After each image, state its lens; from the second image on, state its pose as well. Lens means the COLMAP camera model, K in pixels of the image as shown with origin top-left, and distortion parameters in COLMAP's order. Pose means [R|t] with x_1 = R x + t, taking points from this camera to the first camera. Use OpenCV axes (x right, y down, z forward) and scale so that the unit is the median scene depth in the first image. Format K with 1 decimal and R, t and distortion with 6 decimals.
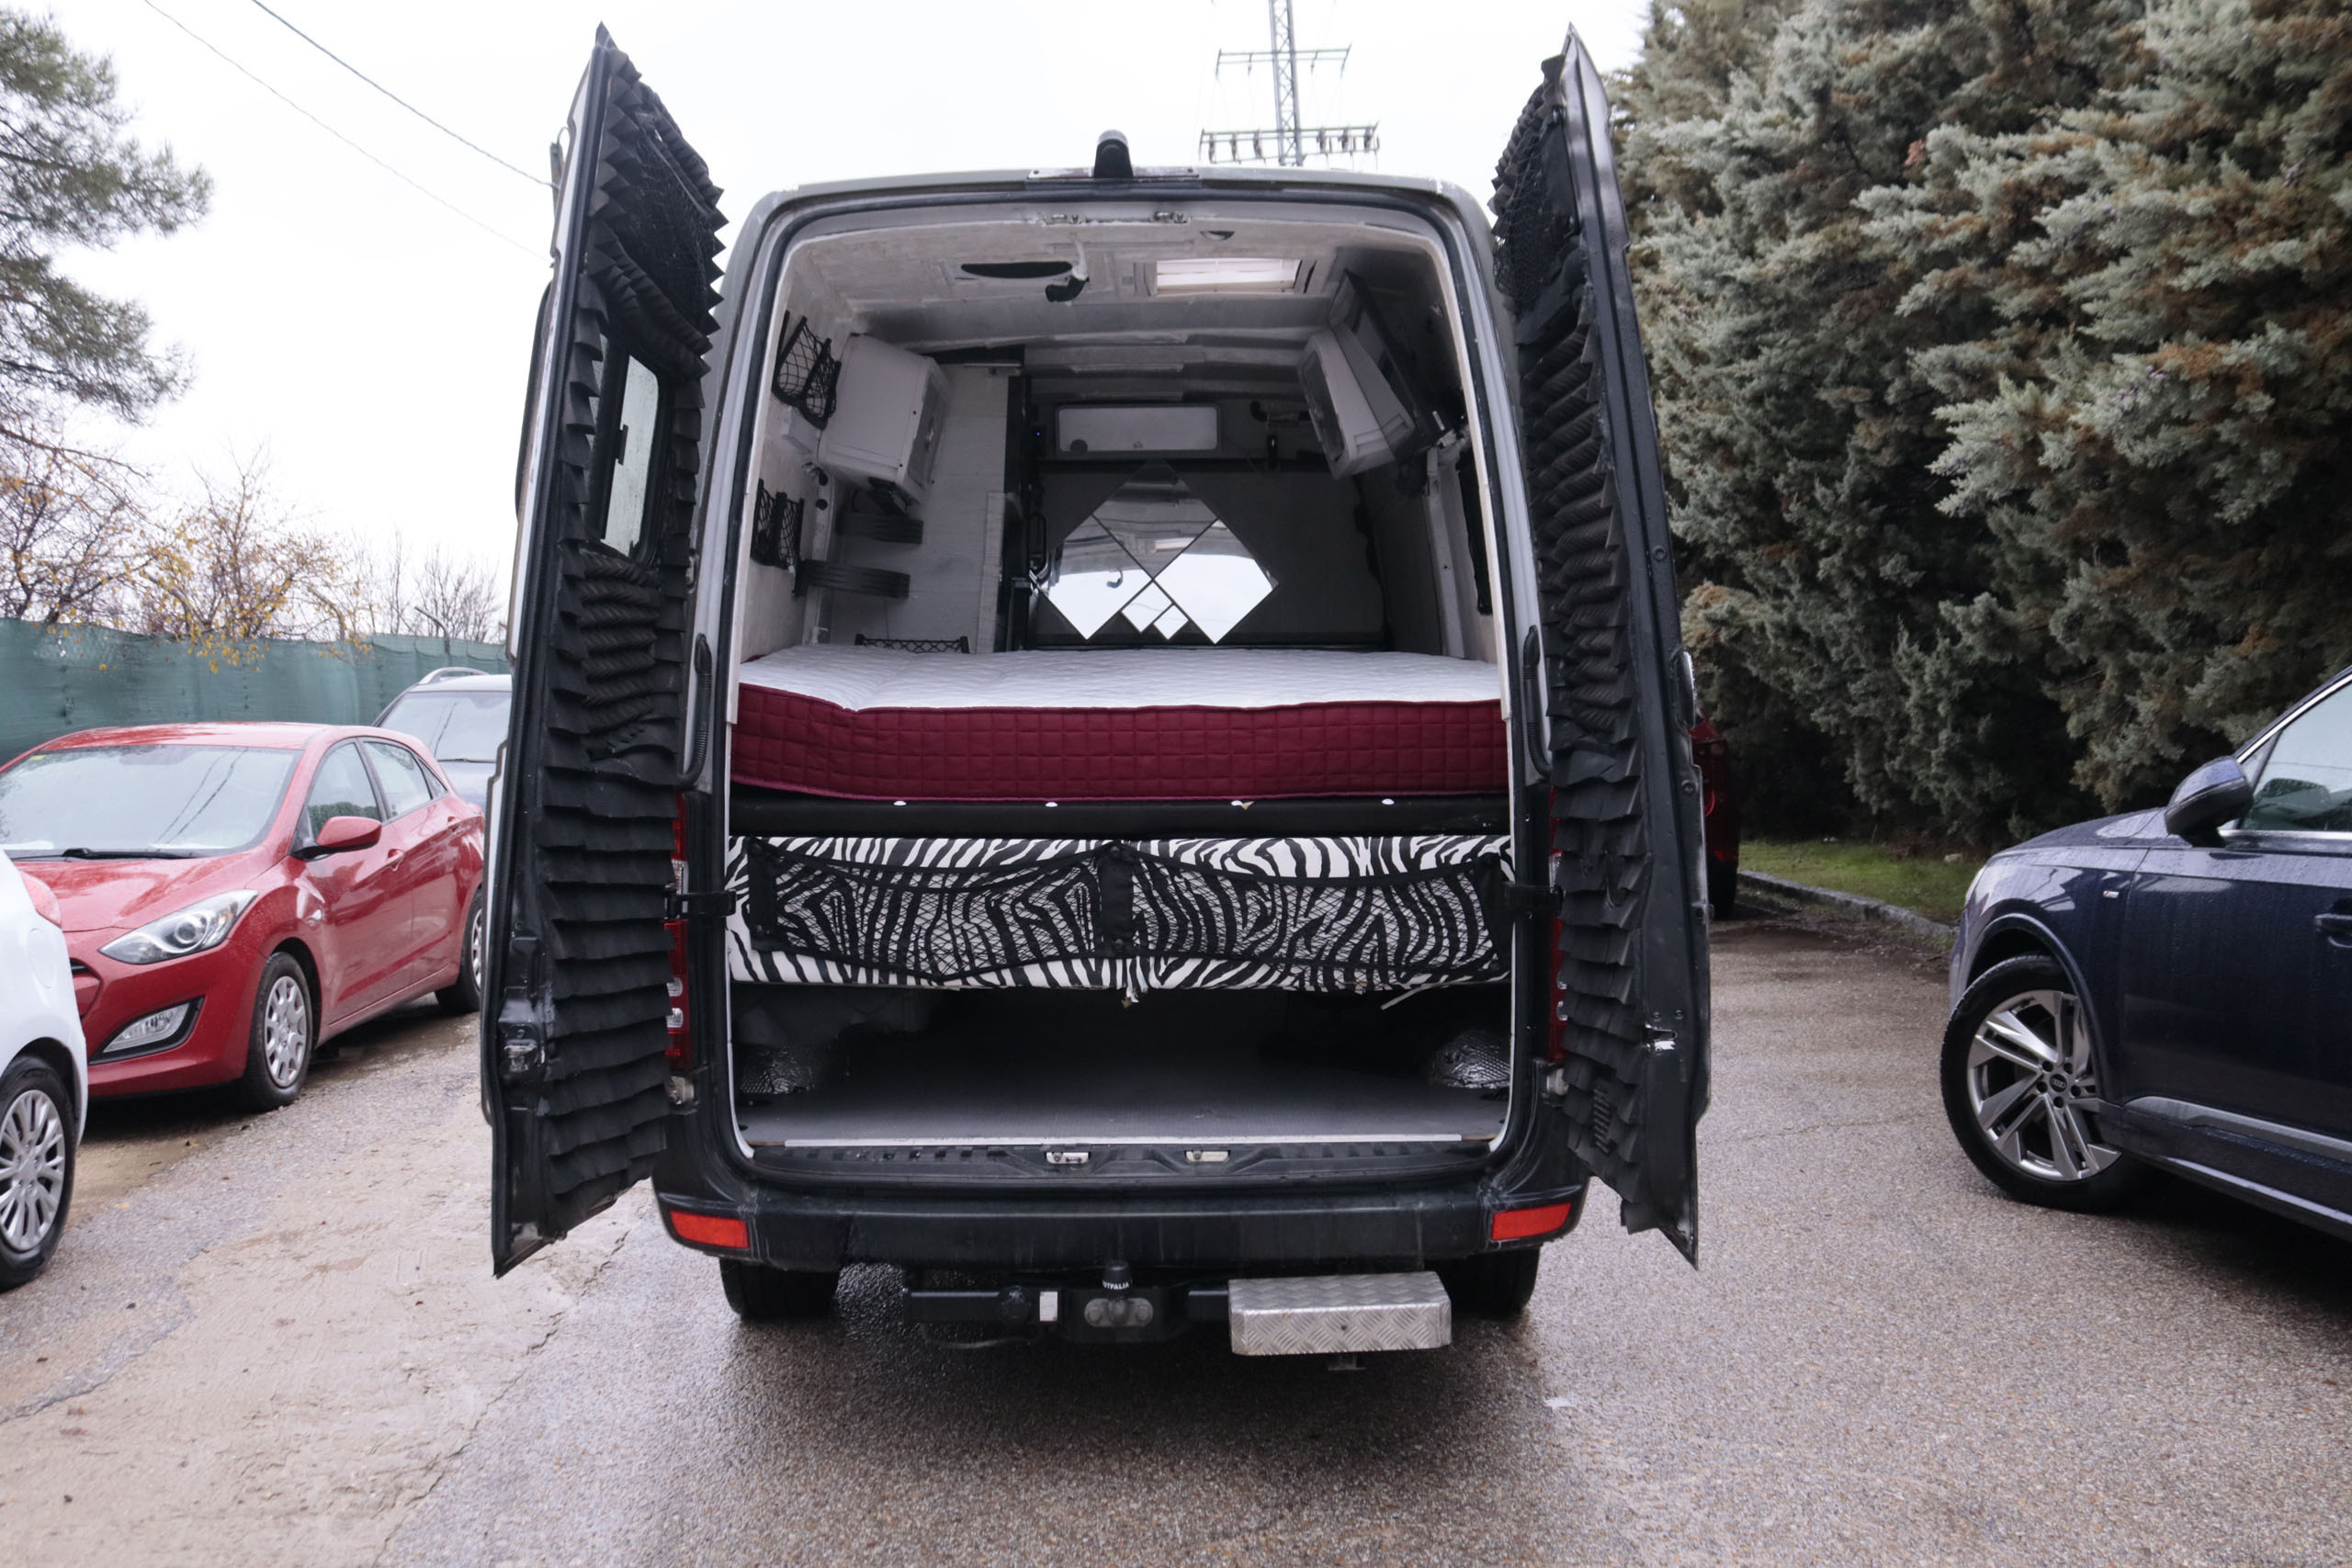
lens RADIAL K [[2329.4, 0, 1129.8], [0, 2329.4, 786.9], [0, 0, 1]] dist [-0.096417, 0.000000]
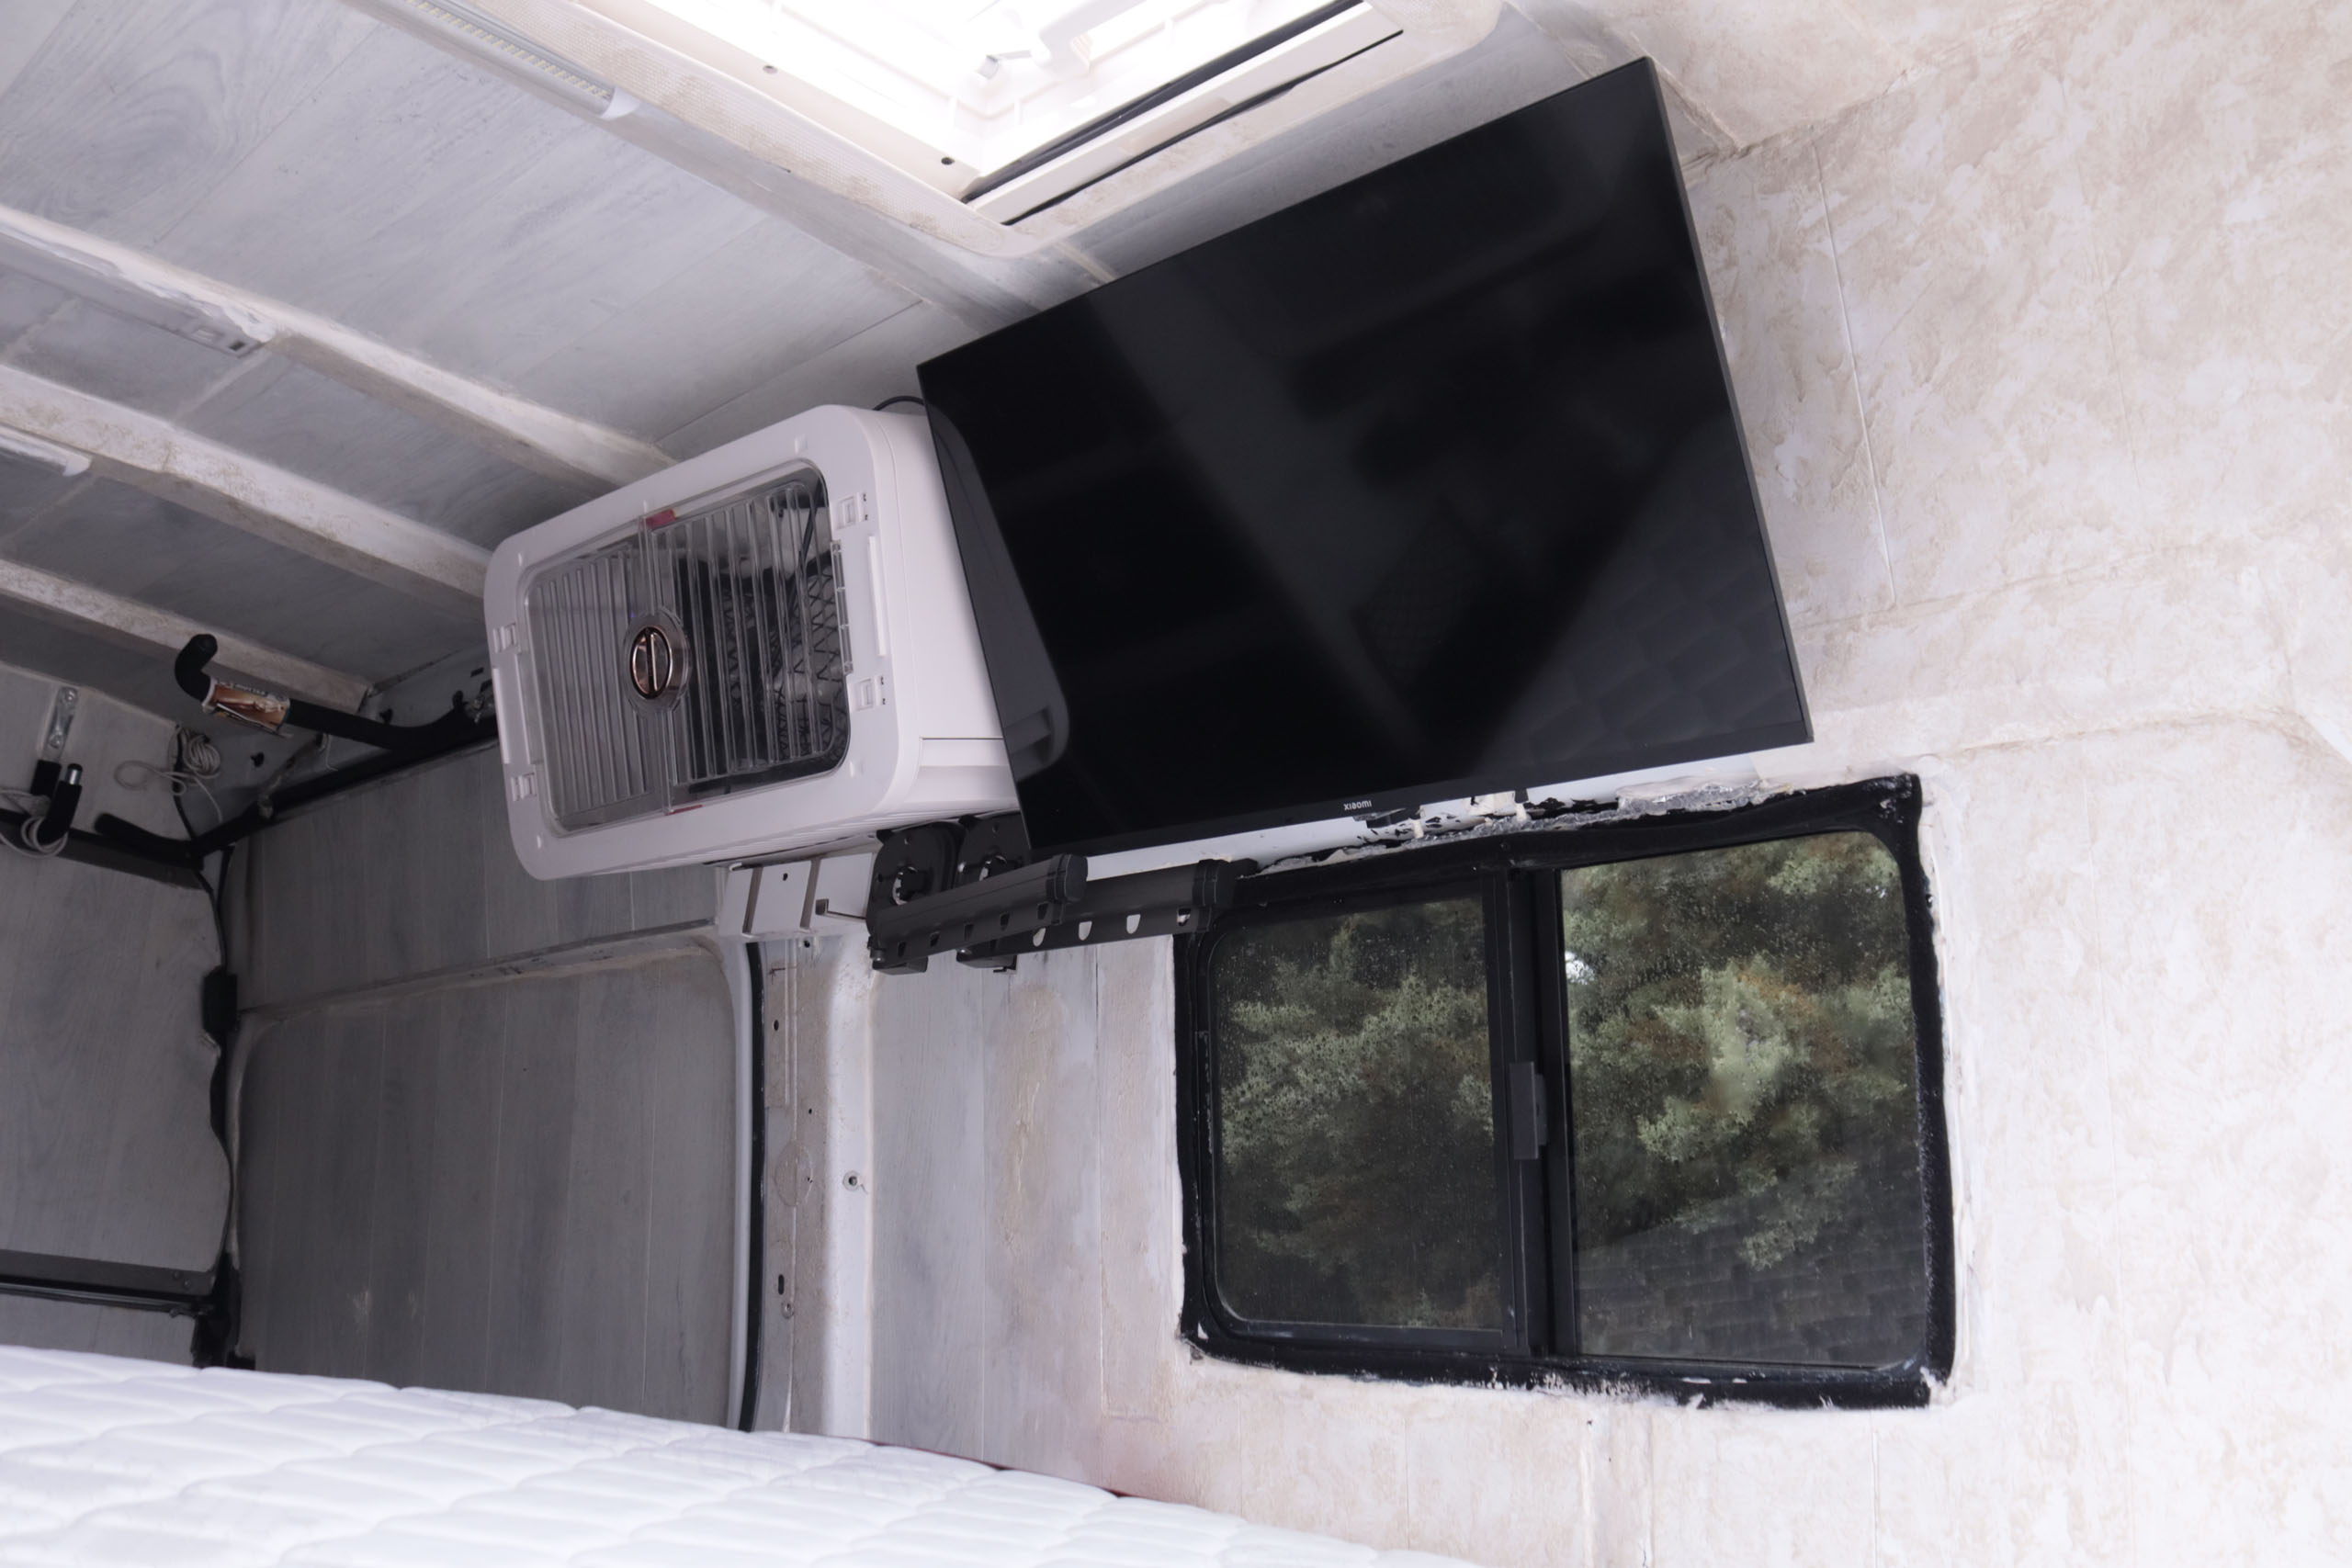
lens RADIAL K [[2329.4, 0, 1174.0], [0, 2329.4, 757.7], [0, 0, 1]] dist [-0.096417, 0.000000]
pose [[0.704570, 0.268808, 0.656752, -0.106685], [-0.073098, 0.948048, -0.309615, -0.066341], [-0.705860, 0.170138, 0.687615, 0.941431]]
